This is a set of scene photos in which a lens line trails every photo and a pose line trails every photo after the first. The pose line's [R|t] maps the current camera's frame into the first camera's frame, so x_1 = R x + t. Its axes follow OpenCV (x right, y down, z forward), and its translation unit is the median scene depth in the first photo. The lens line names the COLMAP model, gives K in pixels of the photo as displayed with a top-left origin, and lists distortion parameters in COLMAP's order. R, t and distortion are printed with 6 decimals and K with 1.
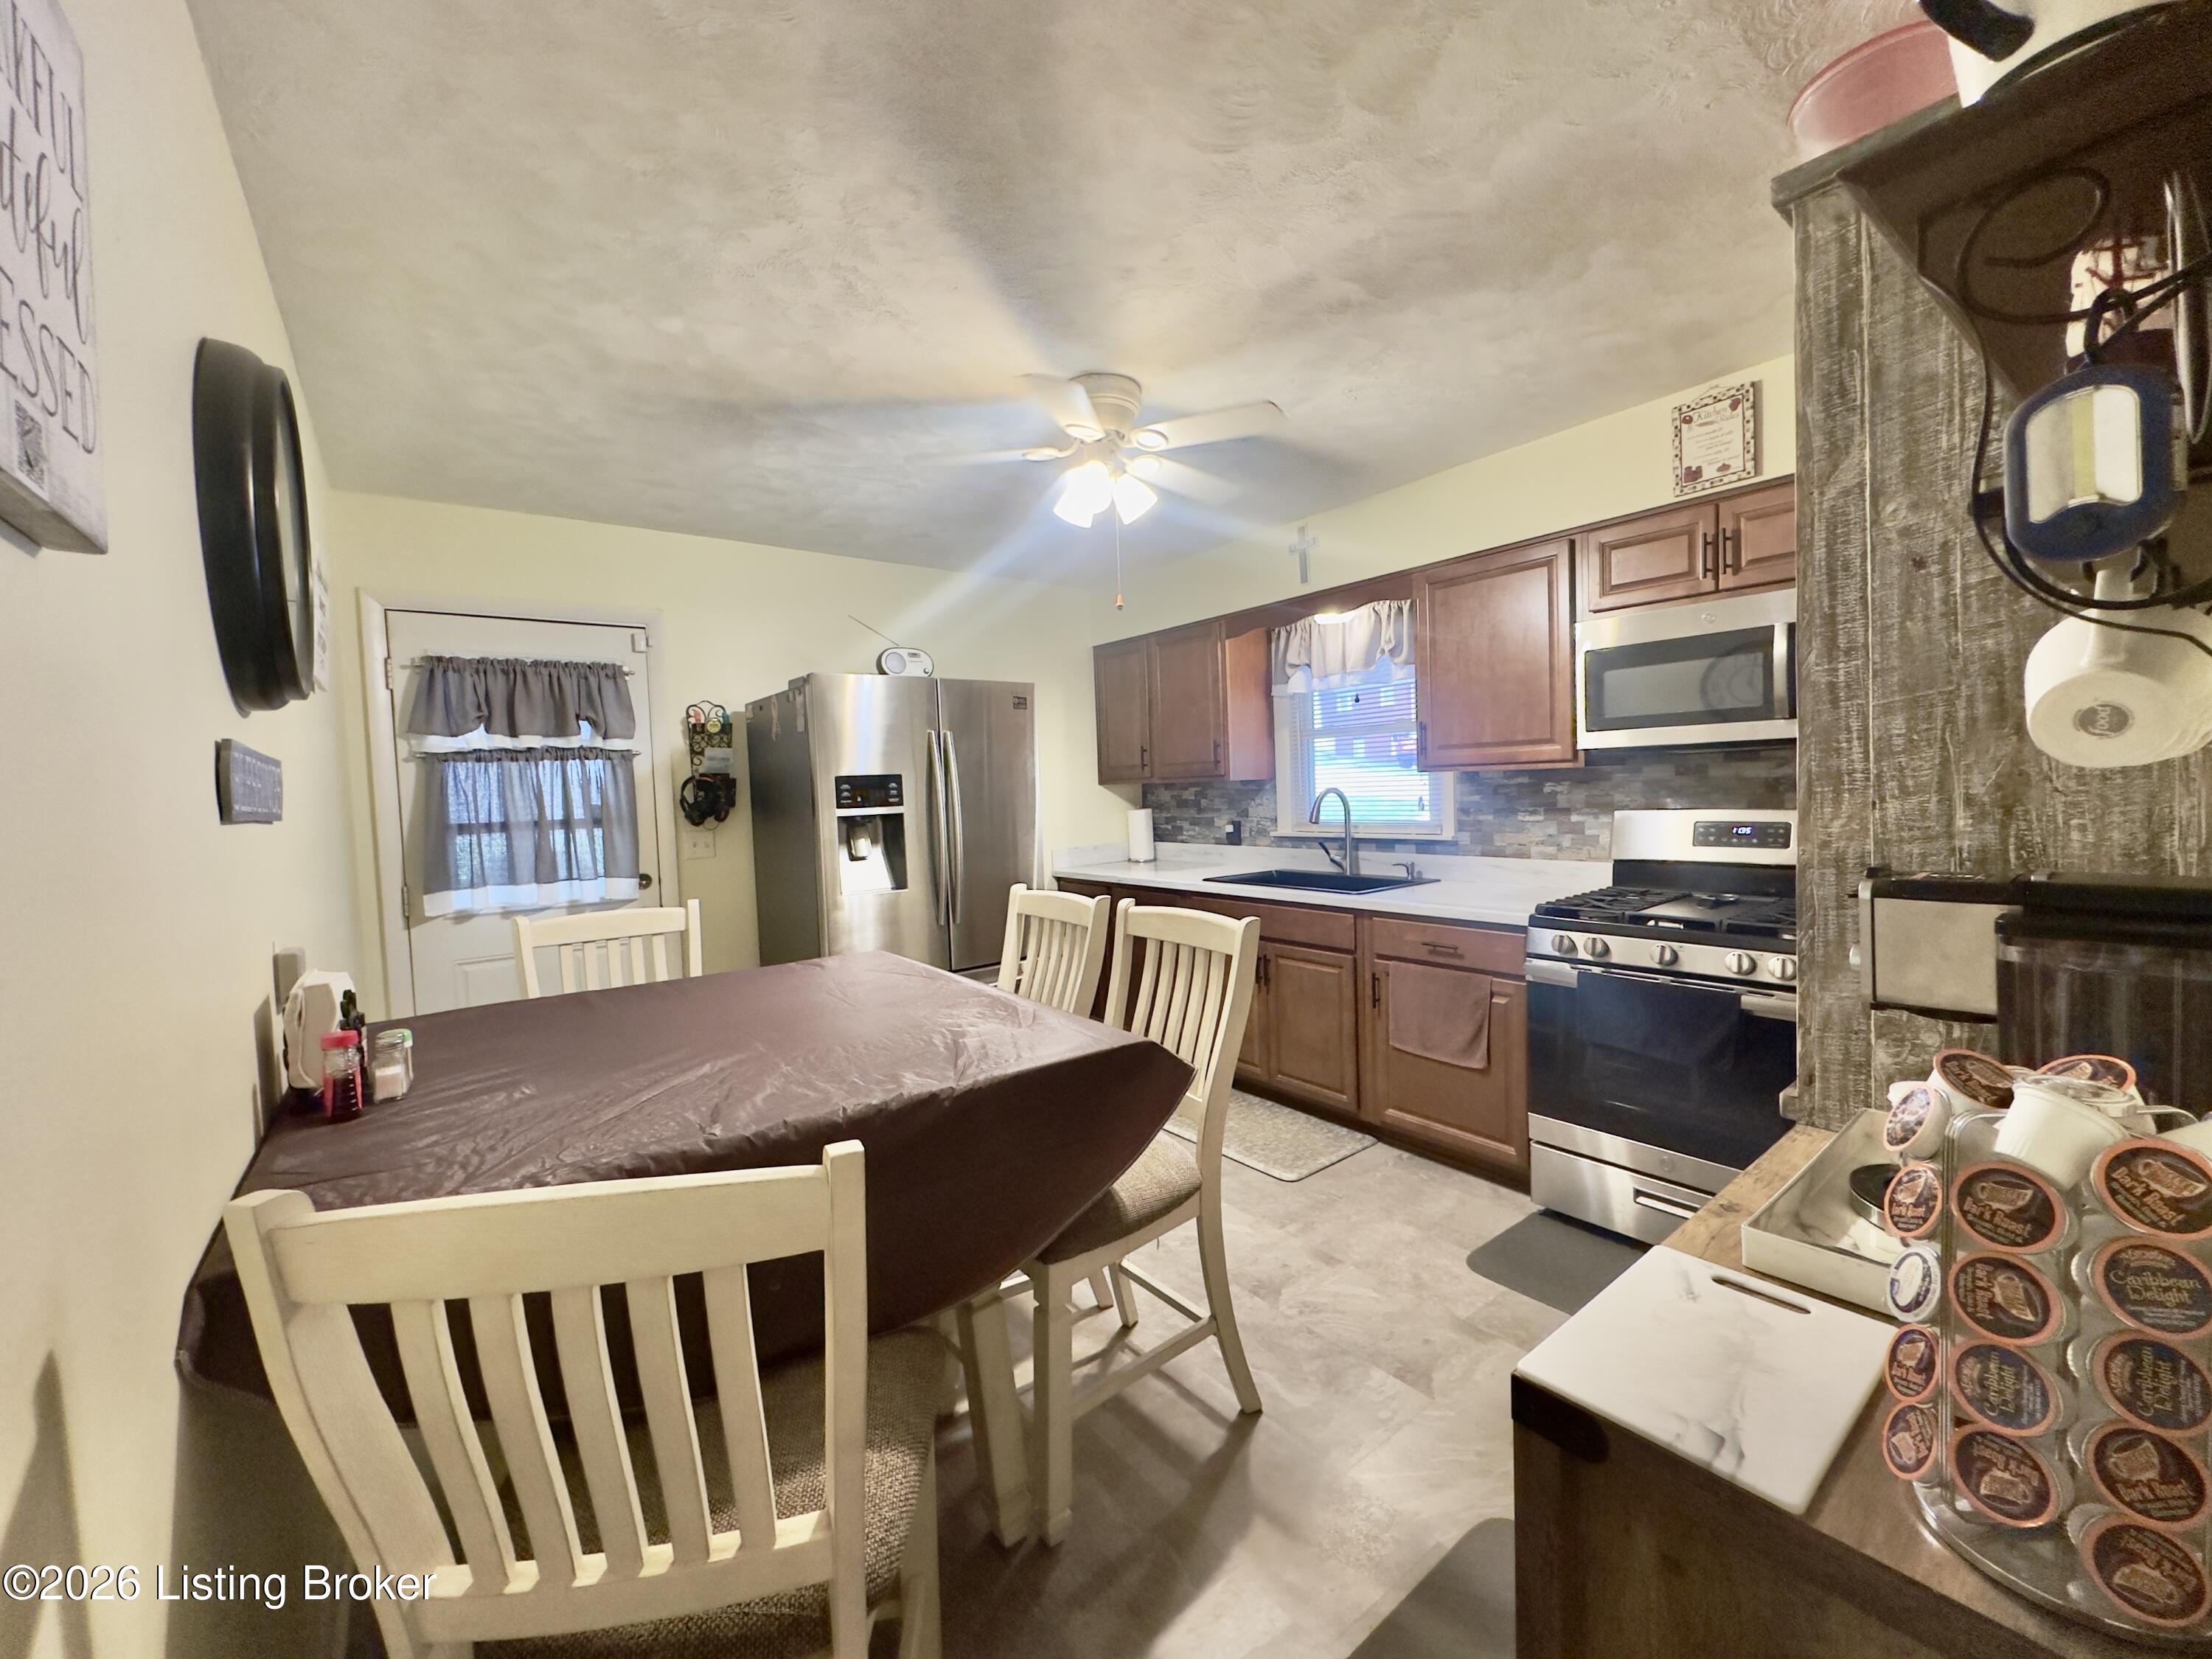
lens RADIAL K [[884.5, 0, 1105.7], [0, 884.5, 826.6], [0, 0, 1]] dist [-0.006907, 0.000921]
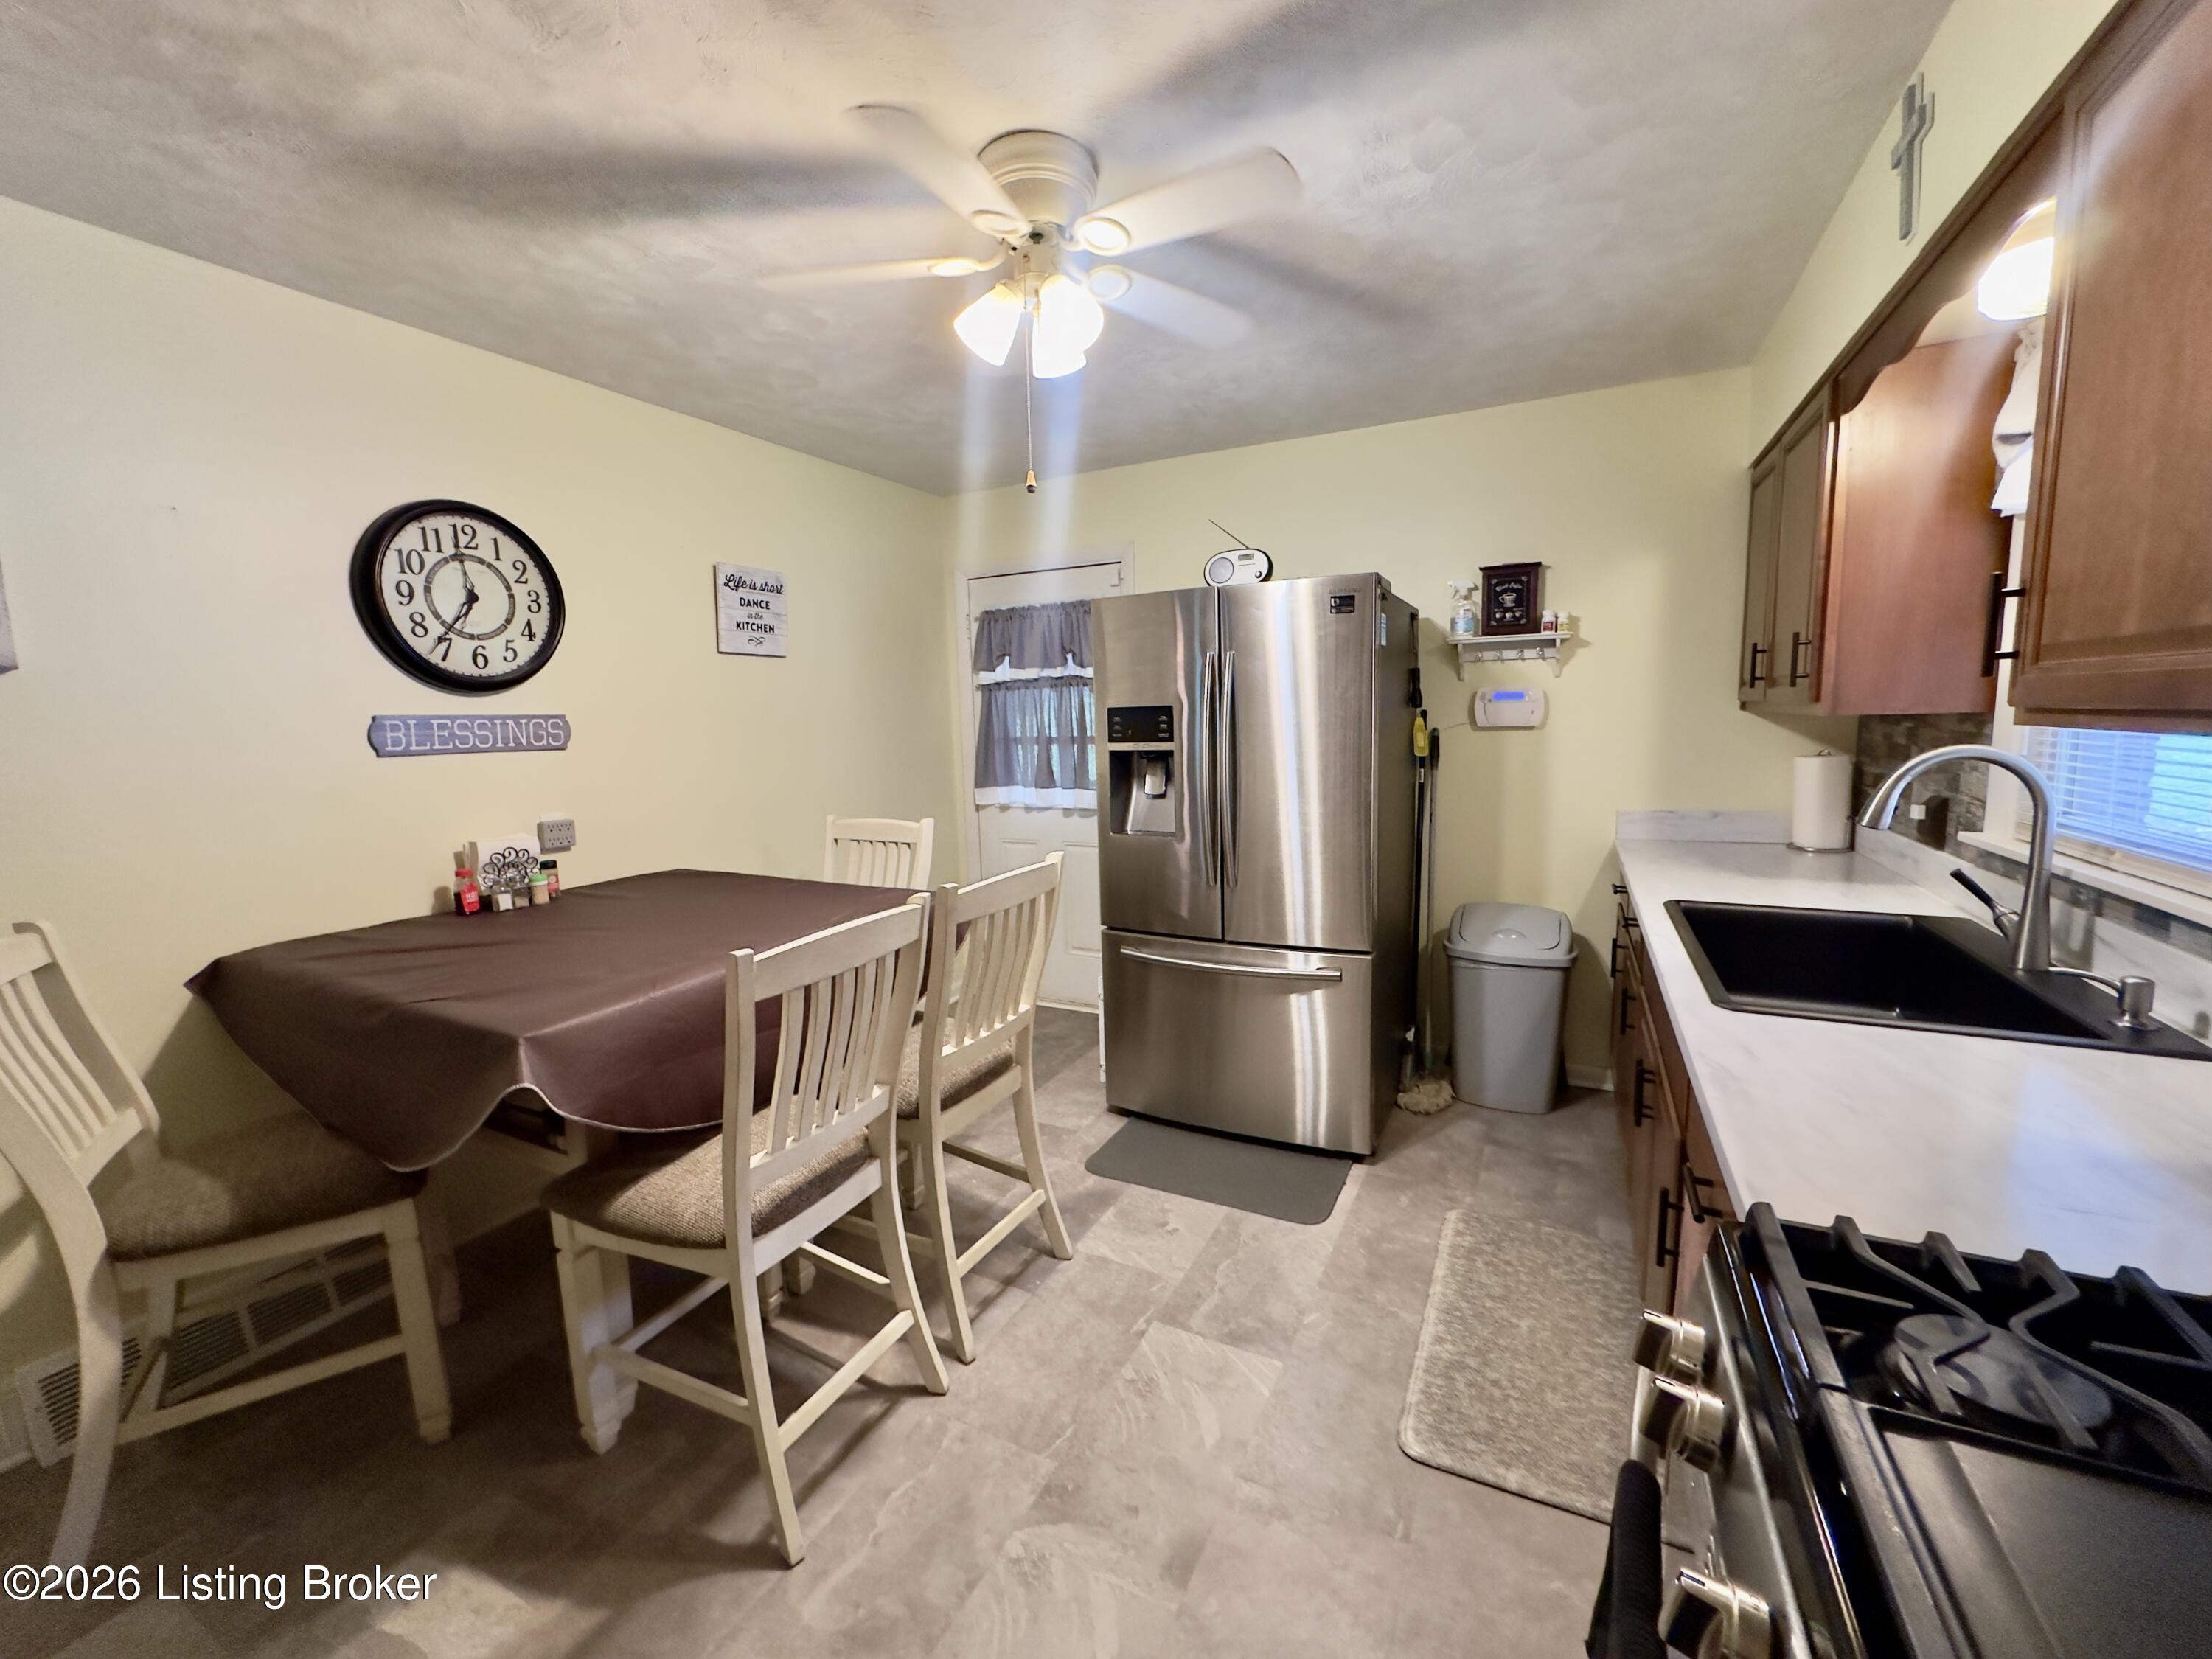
lens RADIAL K [[884.5, 0, 1107.1], [0, 884.5, 831.8], [0, 0, 1]] dist [-0.006907, 0.000921]
pose [[0.431144, 0.145427, -0.890486, 0.519613], [-0.030334, 0.988704, 0.146781, -0.060669], [0.901773, -0.036272, 0.430685, 0.546445]]
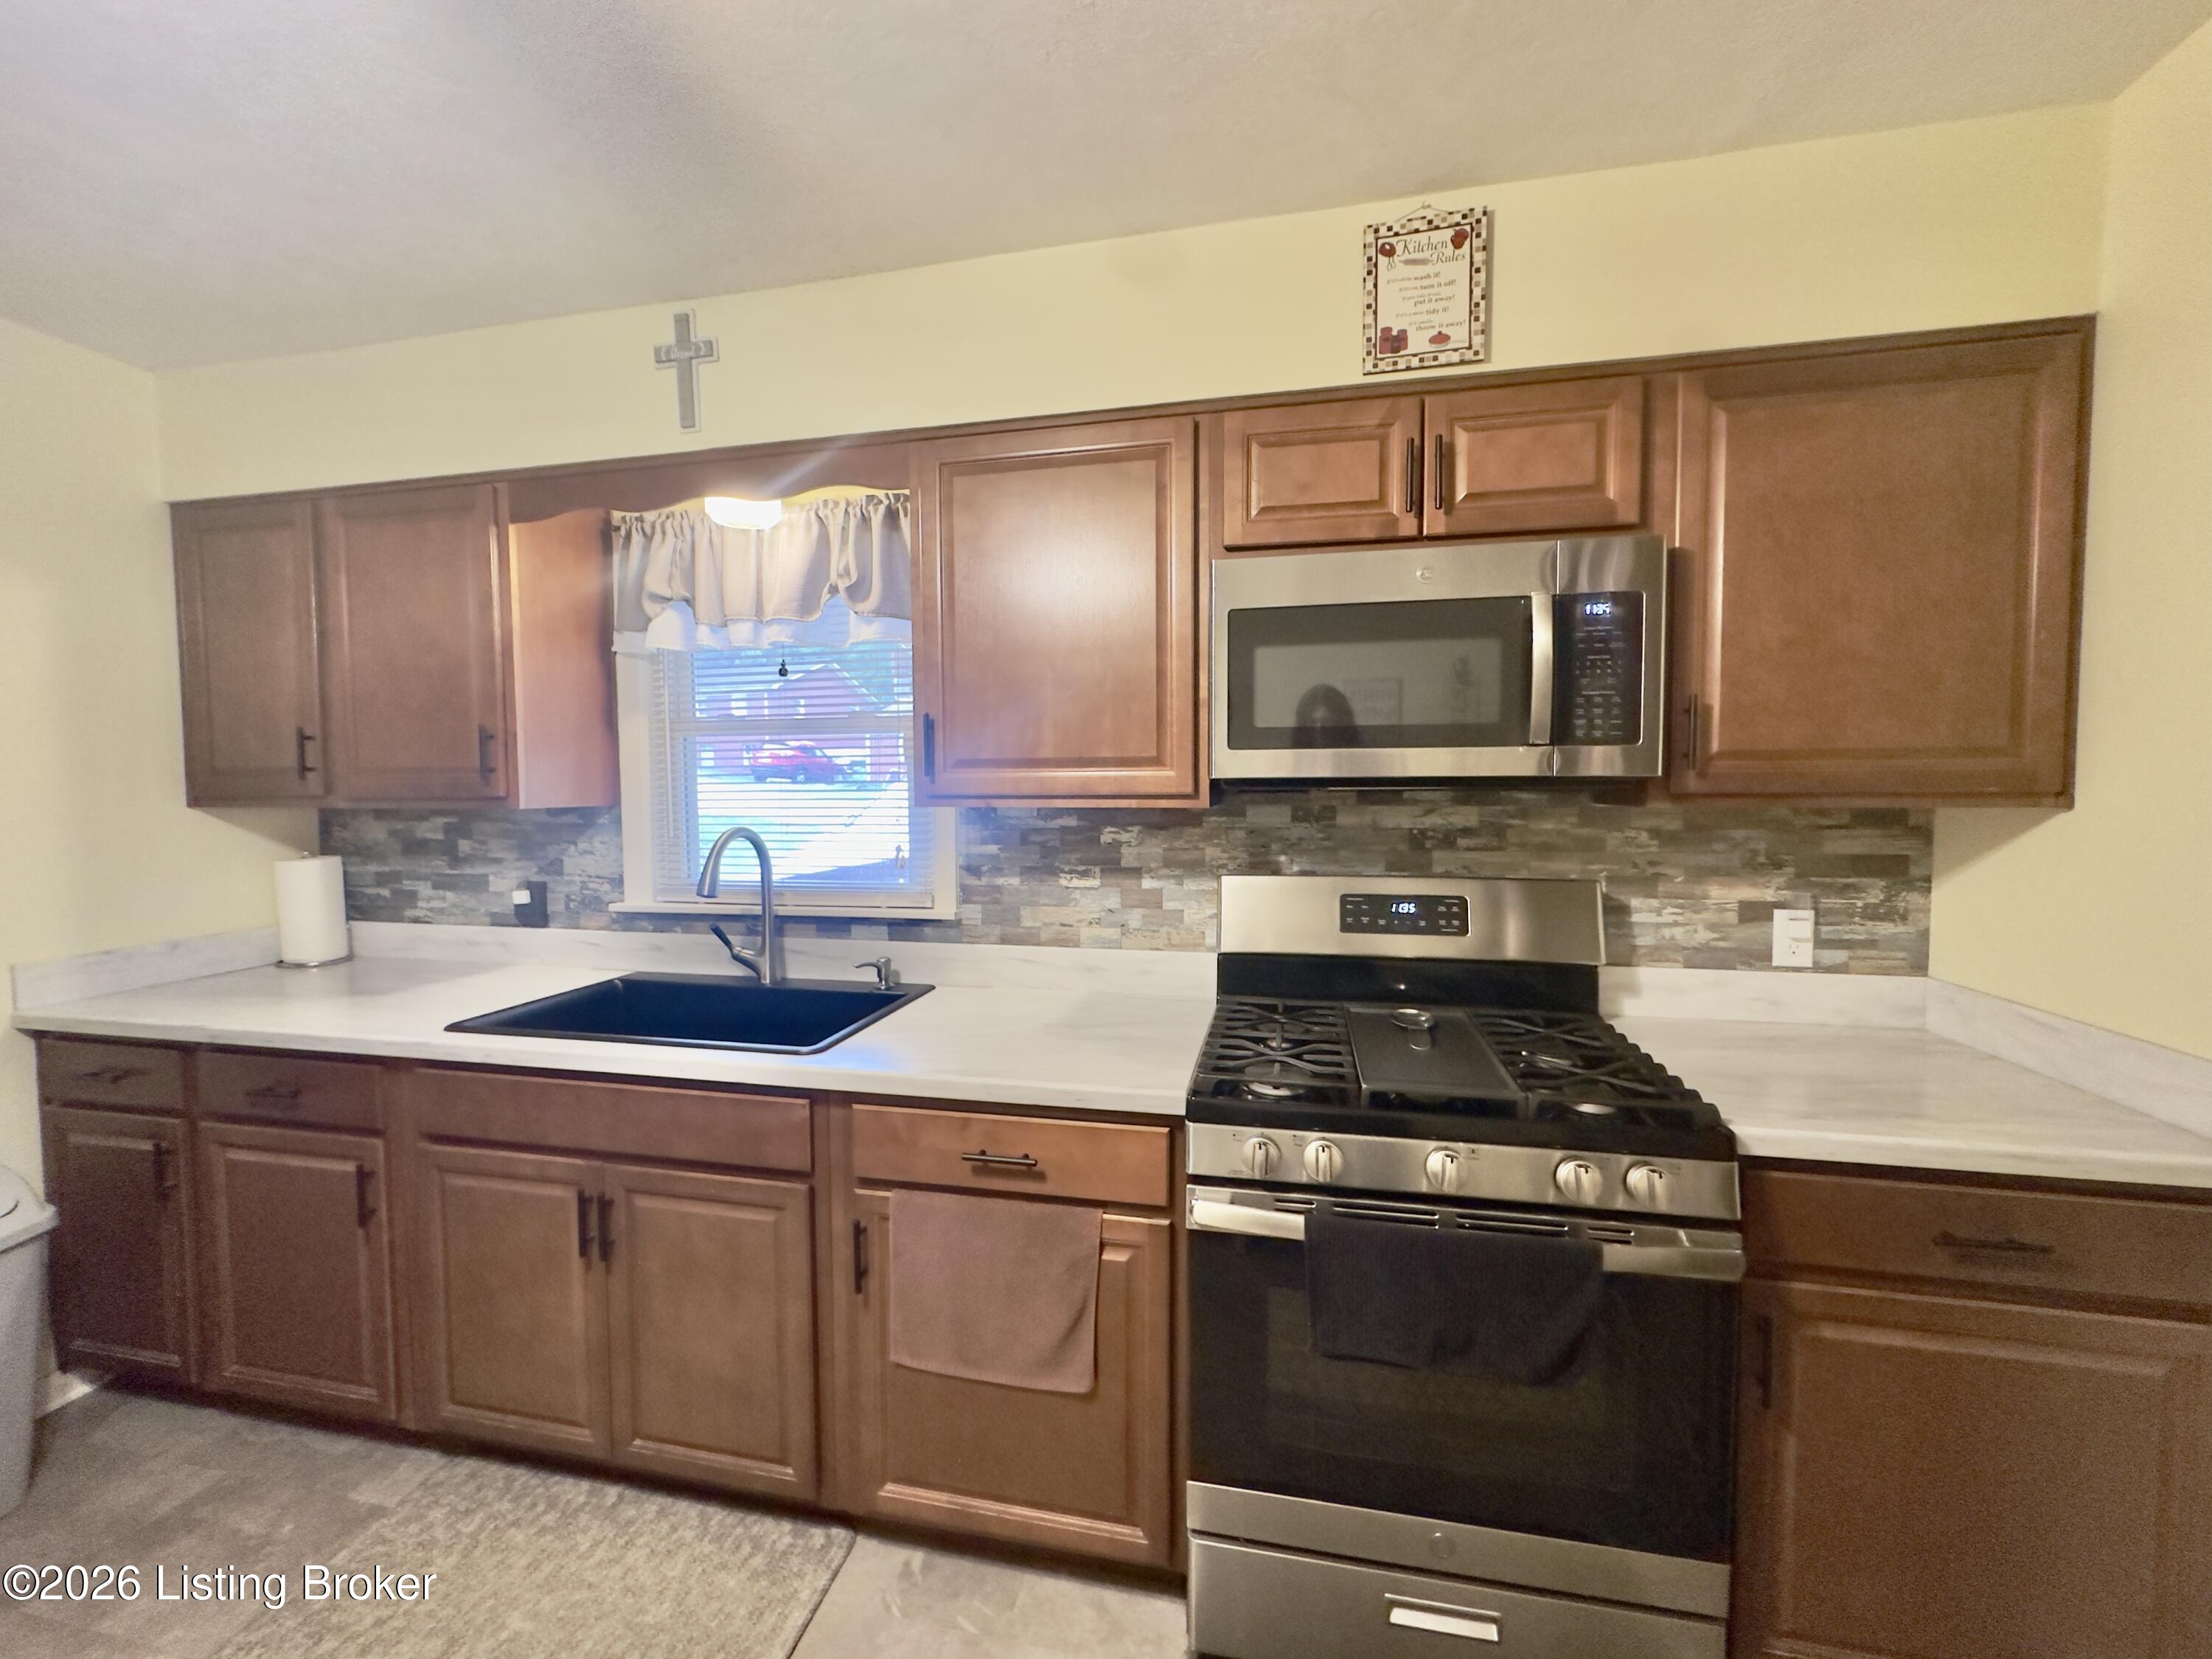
lens RADIAL K [[884.5, 0, 1106.2], [0, 884.5, 826.8], [0, 0, 1]] dist [-0.006907, 0.000921]
pose [[0.760346, 0.002379, 0.649514, 0.087932], [0.008192, 0.999879, -0.013252, -0.041363], [-0.649467, 0.015397, 0.760234, 0.514841]]
